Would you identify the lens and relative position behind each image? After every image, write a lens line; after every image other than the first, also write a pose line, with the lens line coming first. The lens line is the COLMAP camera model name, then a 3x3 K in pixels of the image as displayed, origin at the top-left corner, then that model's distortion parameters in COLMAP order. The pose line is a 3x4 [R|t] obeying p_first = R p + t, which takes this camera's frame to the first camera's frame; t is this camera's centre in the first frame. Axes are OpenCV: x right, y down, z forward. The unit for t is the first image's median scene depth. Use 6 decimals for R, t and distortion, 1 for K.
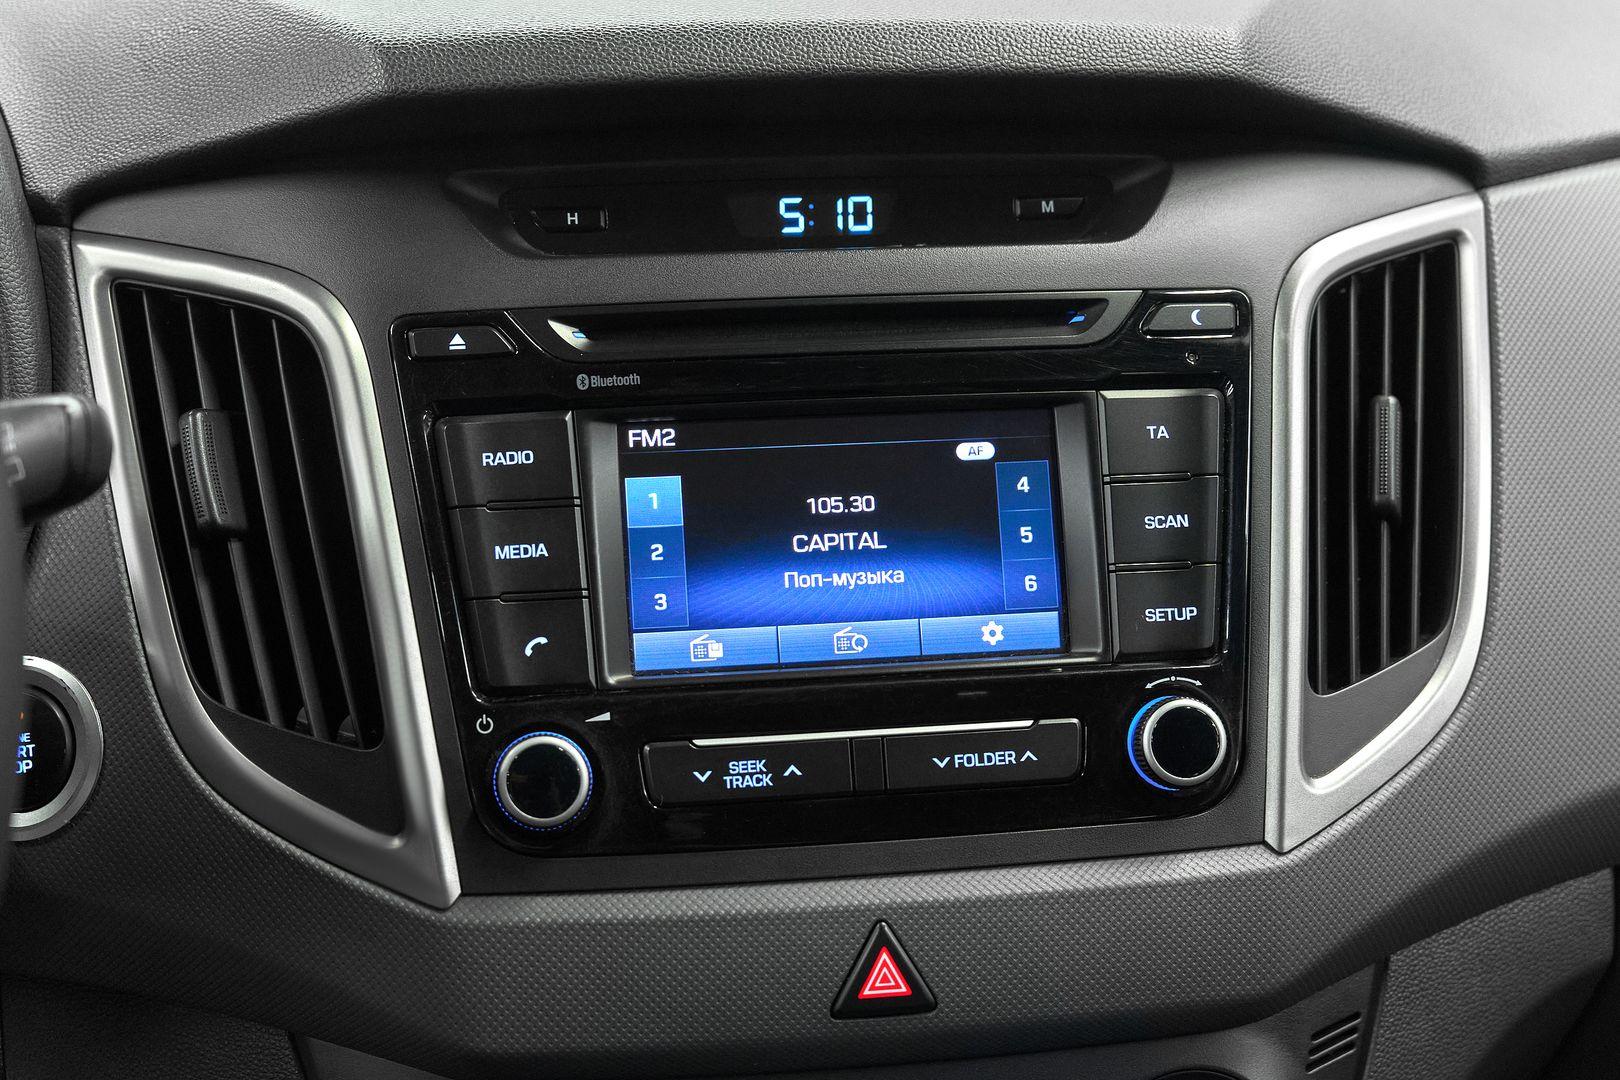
lens RADIAL K [[2475.3, 0, 825.3], [0, 2475.3, 548.1], [0, 0, 1]] dist [-0.046744, 0.000000]
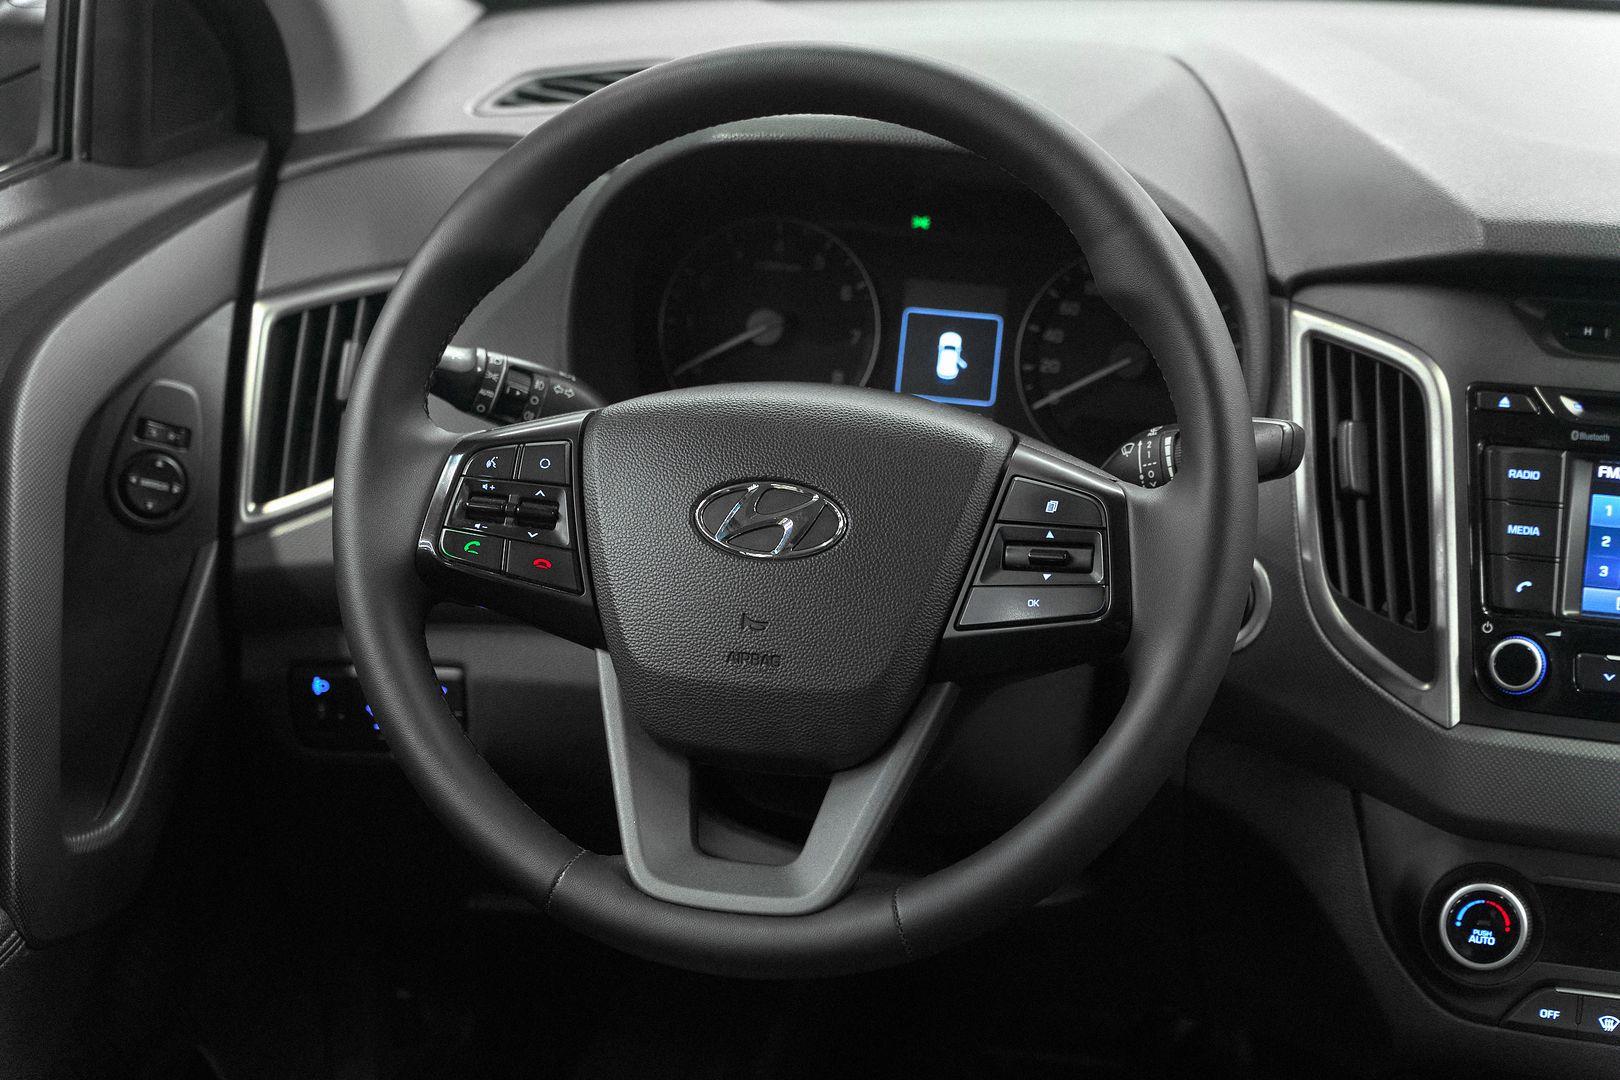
lens RADIAL K [[3197.4, 0, 804.3], [0, 3197.4, 532.8], [0, 0, 1]] dist [-0.142754, 0.000000]
pose [[0.909145, 0.142828, -0.391224, 0.274778], [-0.127962, 0.989714, 0.063960, -0.071474], [0.396335, -0.008087, 0.918070, -1.171292]]
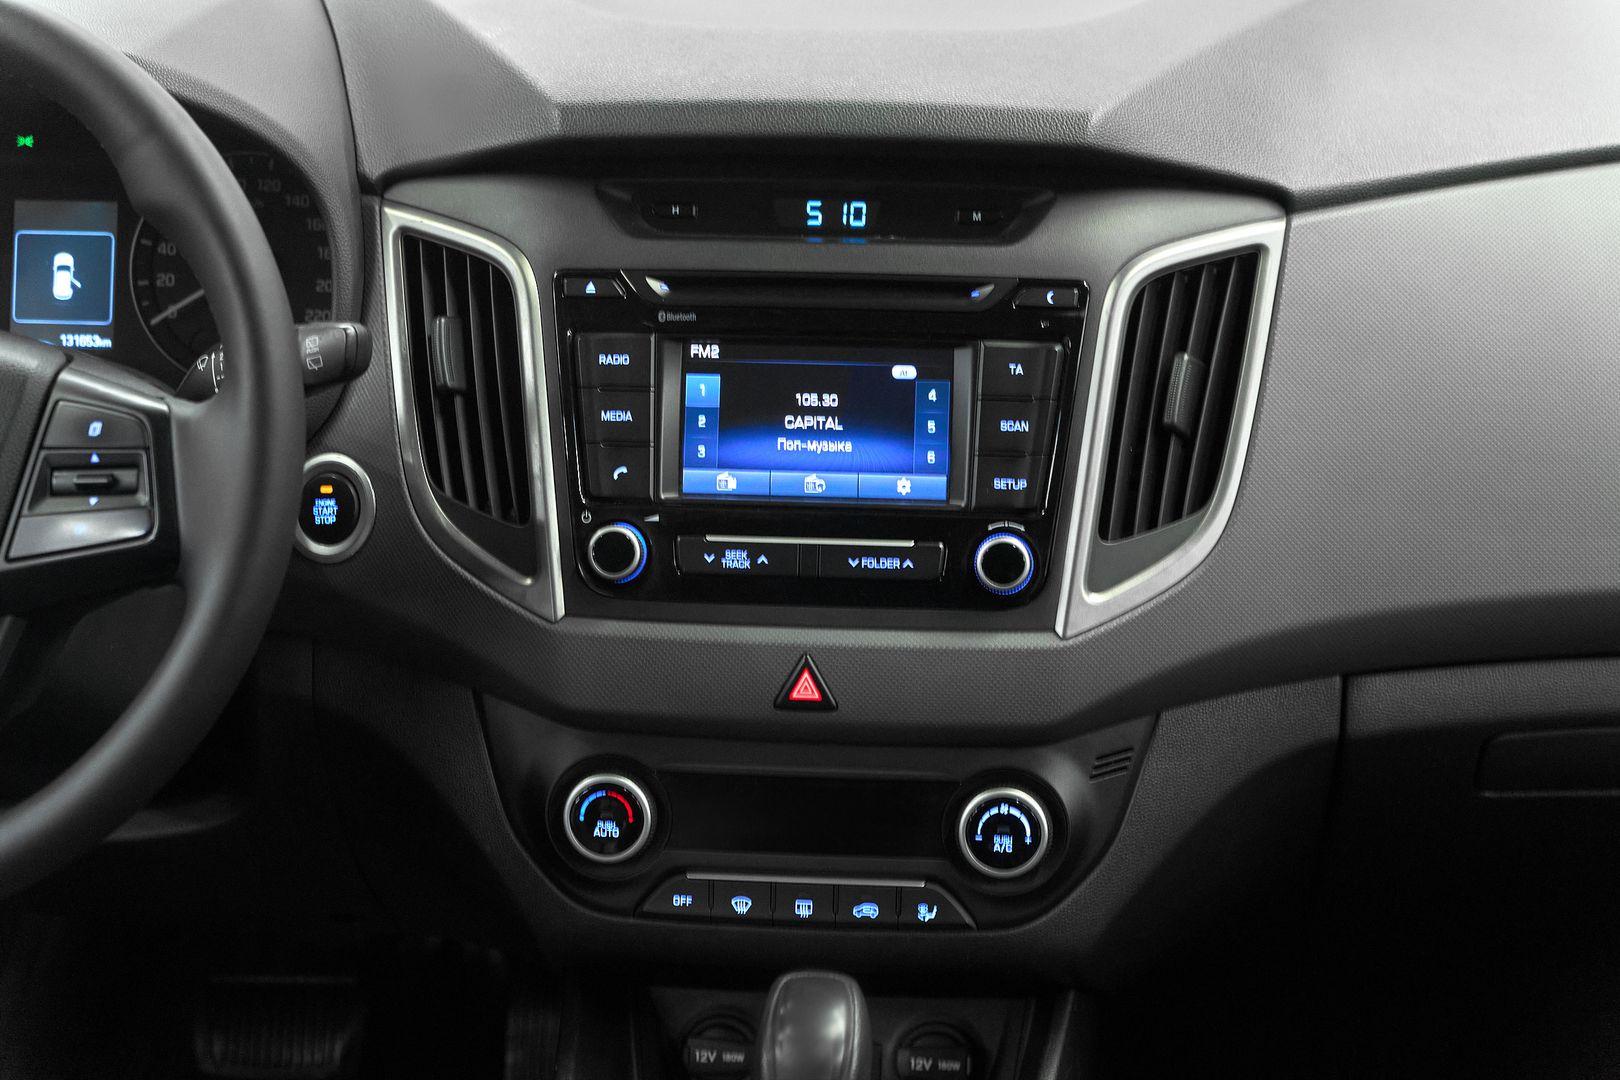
lens RADIAL K [[3197.4, 0, 814.9], [0, 3197.4, 551.2], [0, 0, 1]] dist [-0.142754, 0.000000]
pose [[0.970056, 0.085873, -0.227194, 0.496062], [-0.067917, 0.994002, 0.085718, -0.100134], [0.233192, -0.067721, 0.970070, -1.052620]]
